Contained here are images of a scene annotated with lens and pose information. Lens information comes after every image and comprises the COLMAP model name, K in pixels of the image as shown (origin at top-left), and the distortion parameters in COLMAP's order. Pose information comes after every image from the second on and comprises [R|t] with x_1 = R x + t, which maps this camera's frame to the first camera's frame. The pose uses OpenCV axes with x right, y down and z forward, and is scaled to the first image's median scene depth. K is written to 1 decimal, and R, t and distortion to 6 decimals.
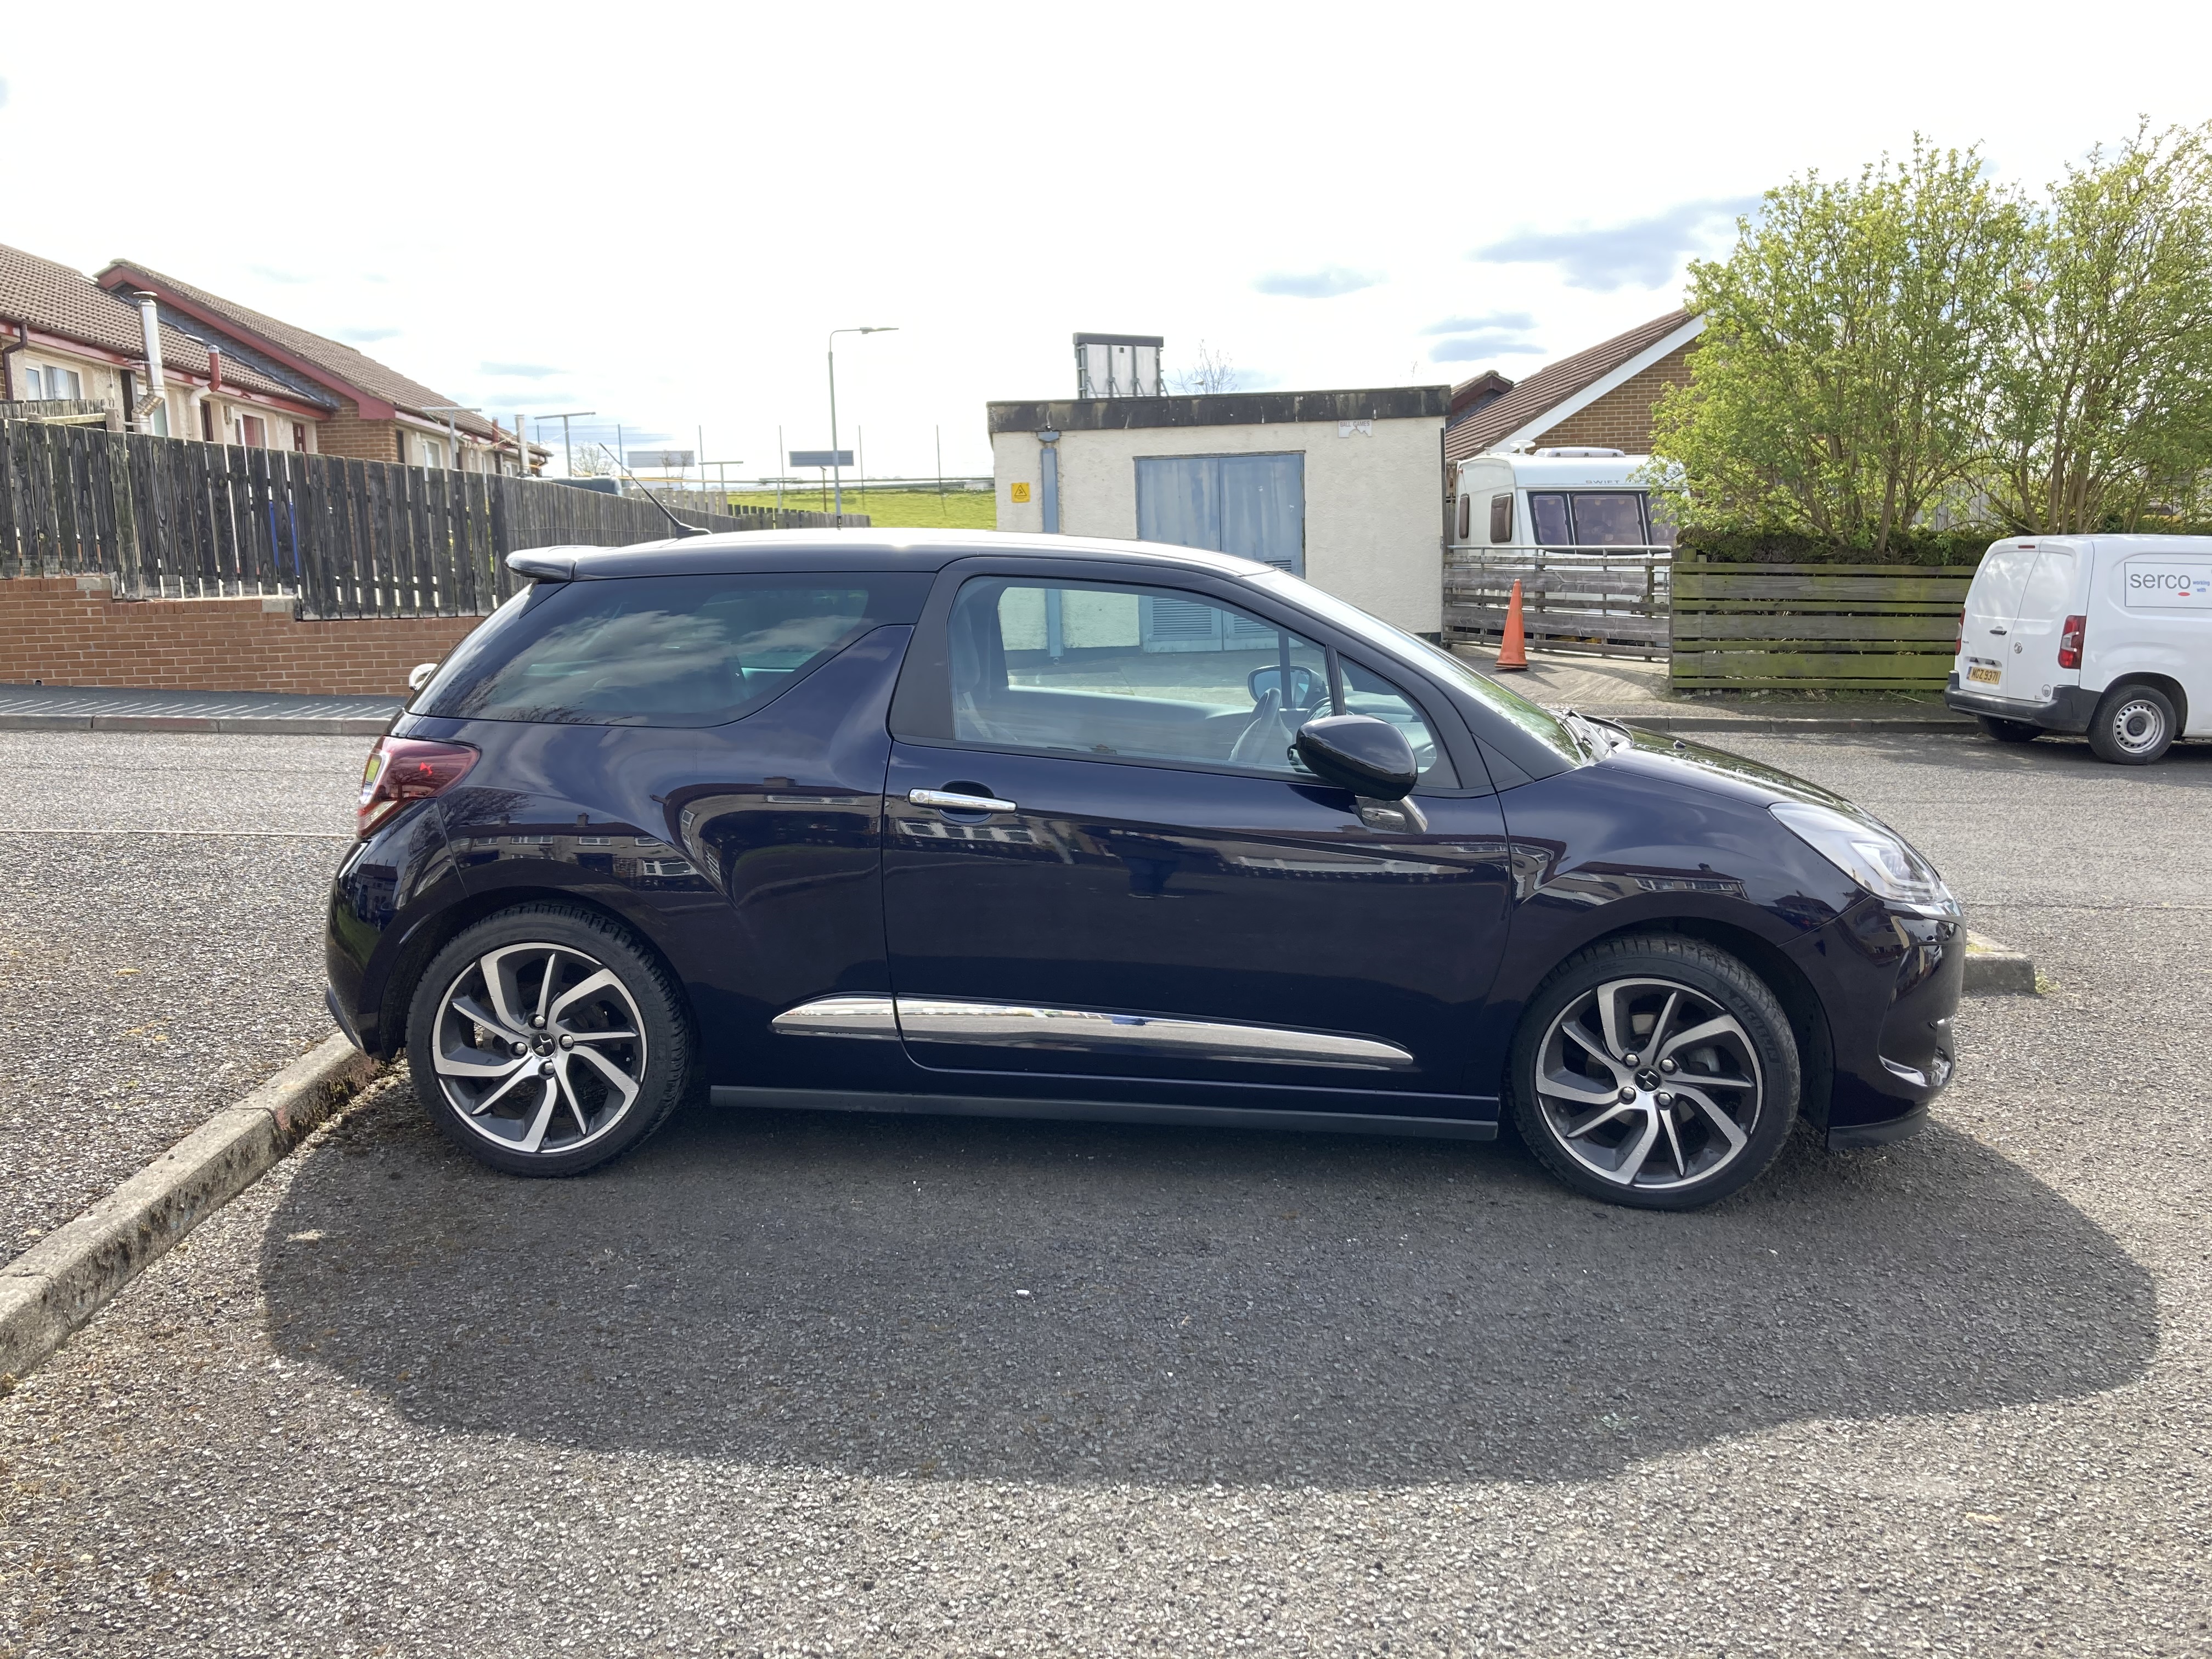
lens RADIAL K [[1837.6, 0, 1105.7], [0, 1837.6, 829.5], [0, 0, 1]] dist [0.007382, -0.000953]
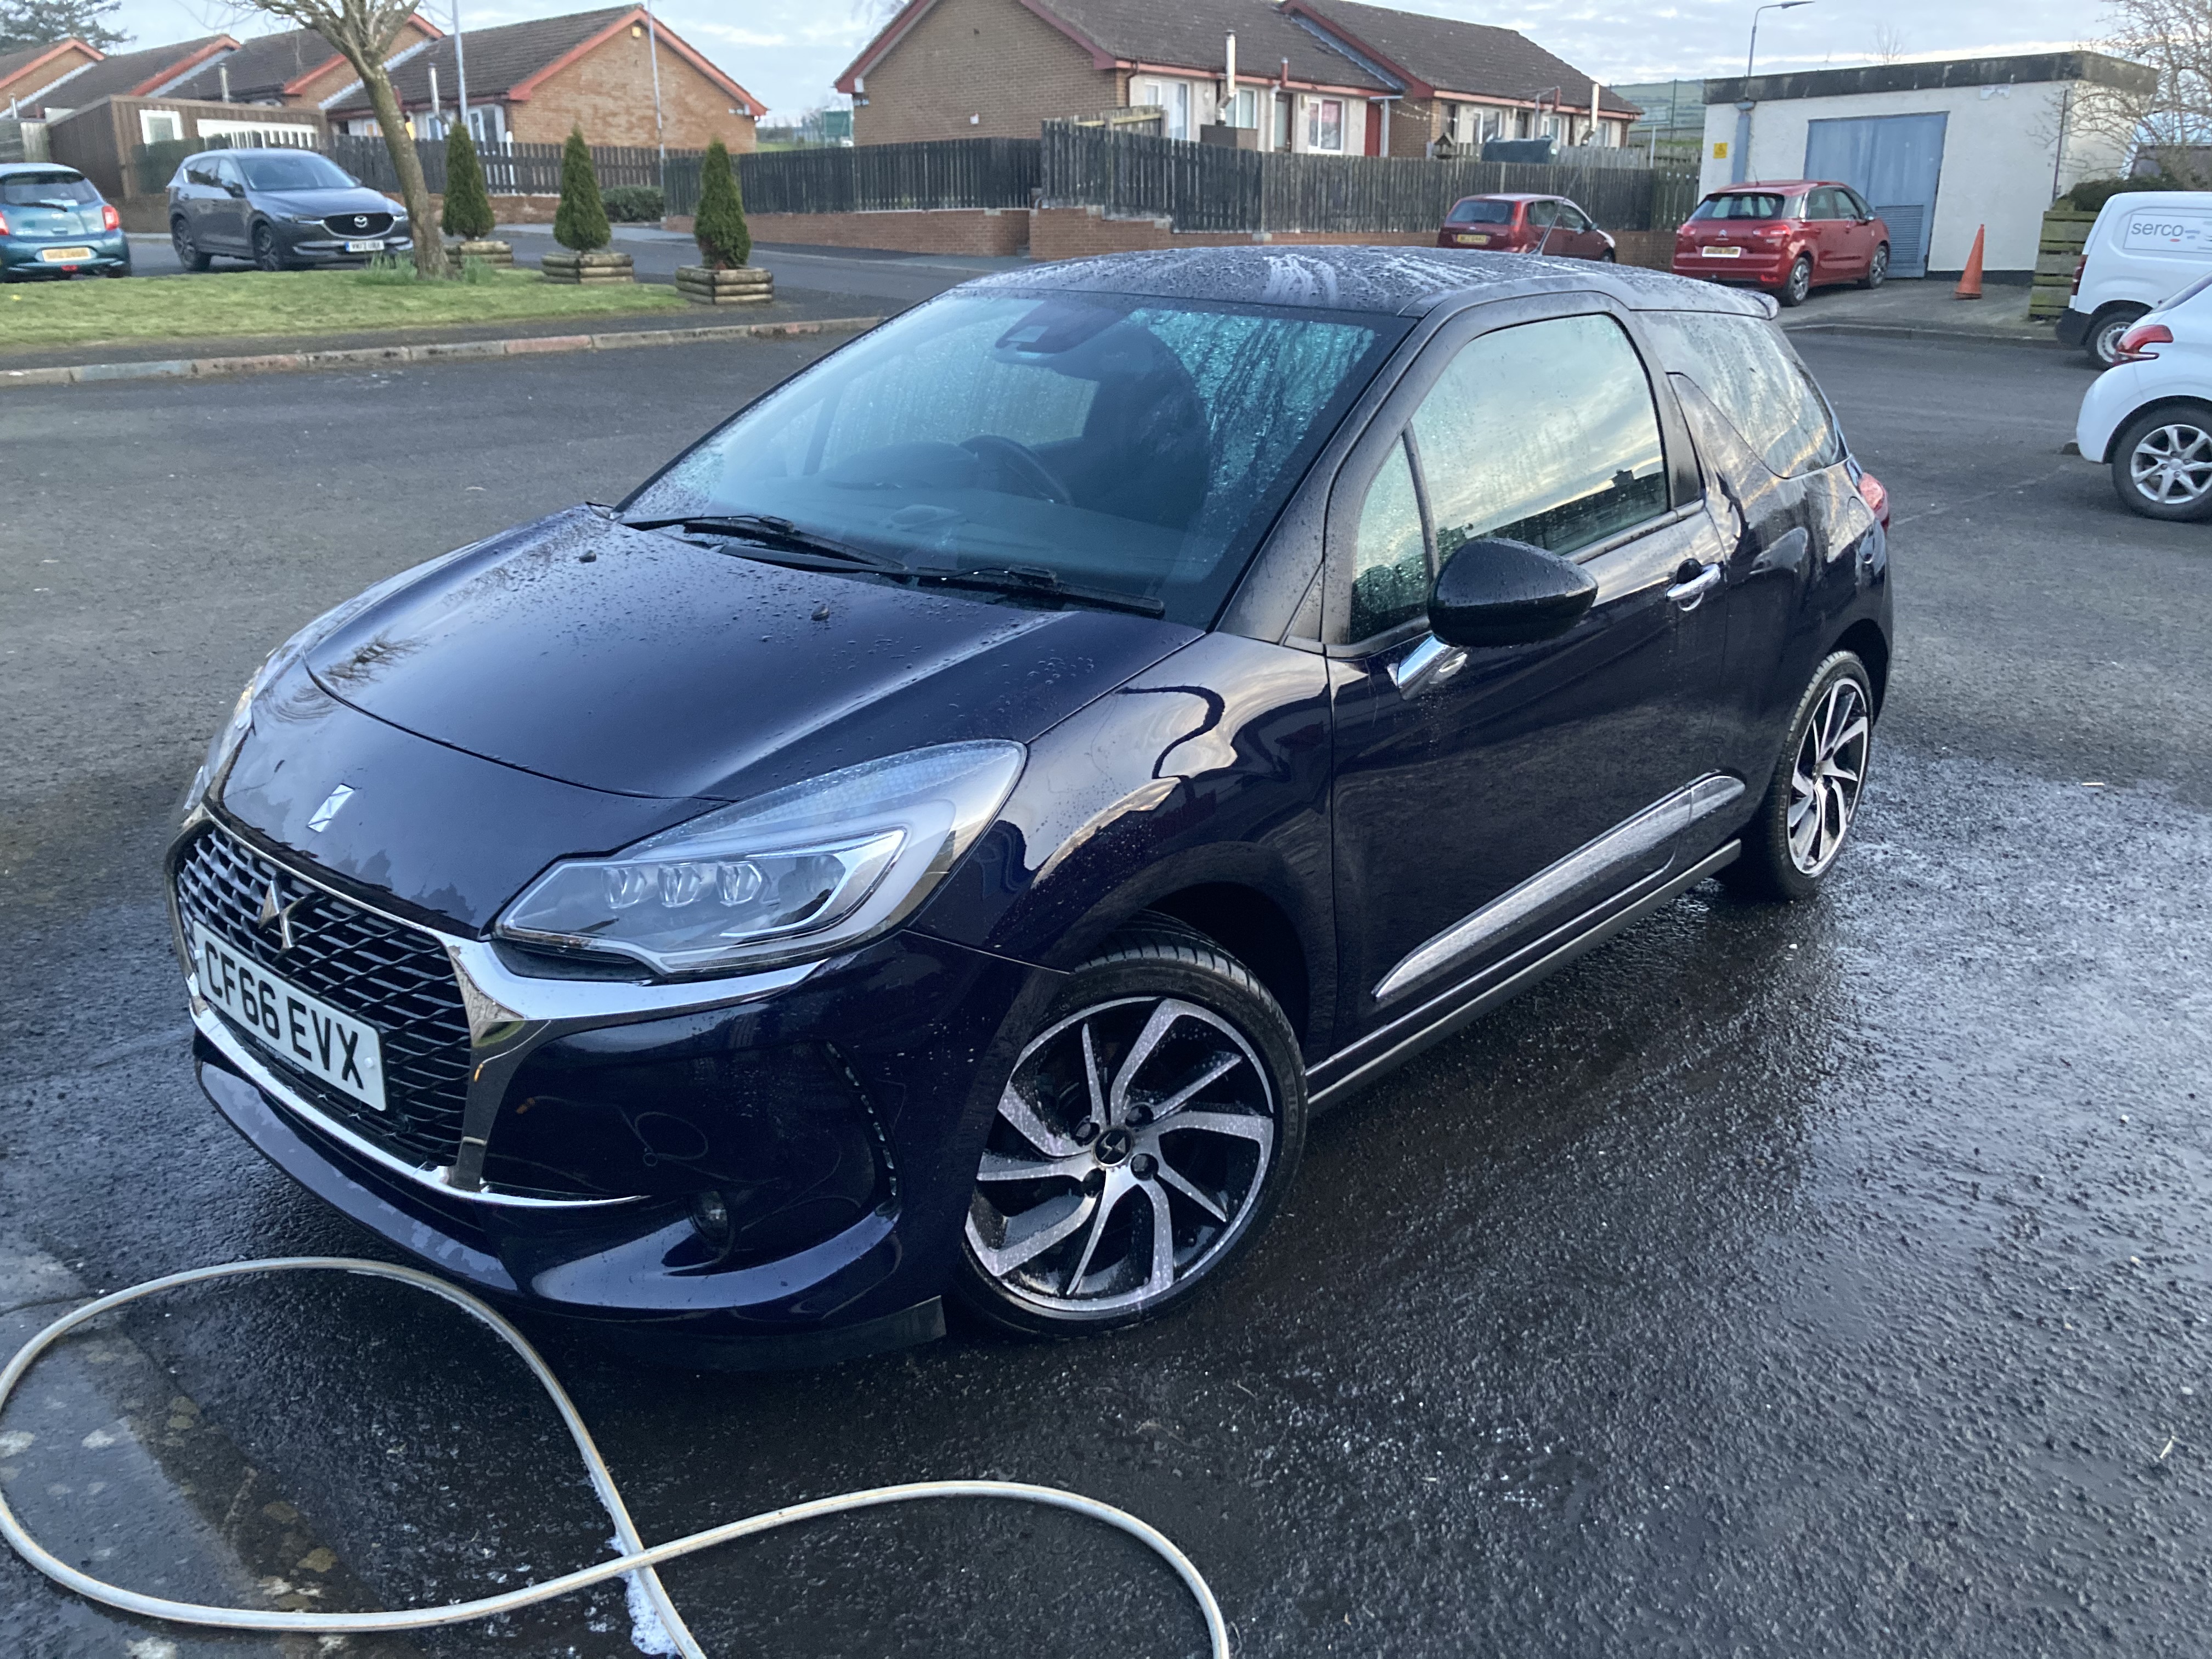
lens RADIAL K [[1837.6, 0, 1100.8], [0, 1837.6, 820.5], [0, 0, 1]] dist [0.007382, -0.000953]
pose [[0.711269, 0.233341, -0.663060, 0.650021], [-0.109458, 0.968554, 0.223433, 0.039674], [0.694345, -0.086344, 0.714444, -0.318350]]
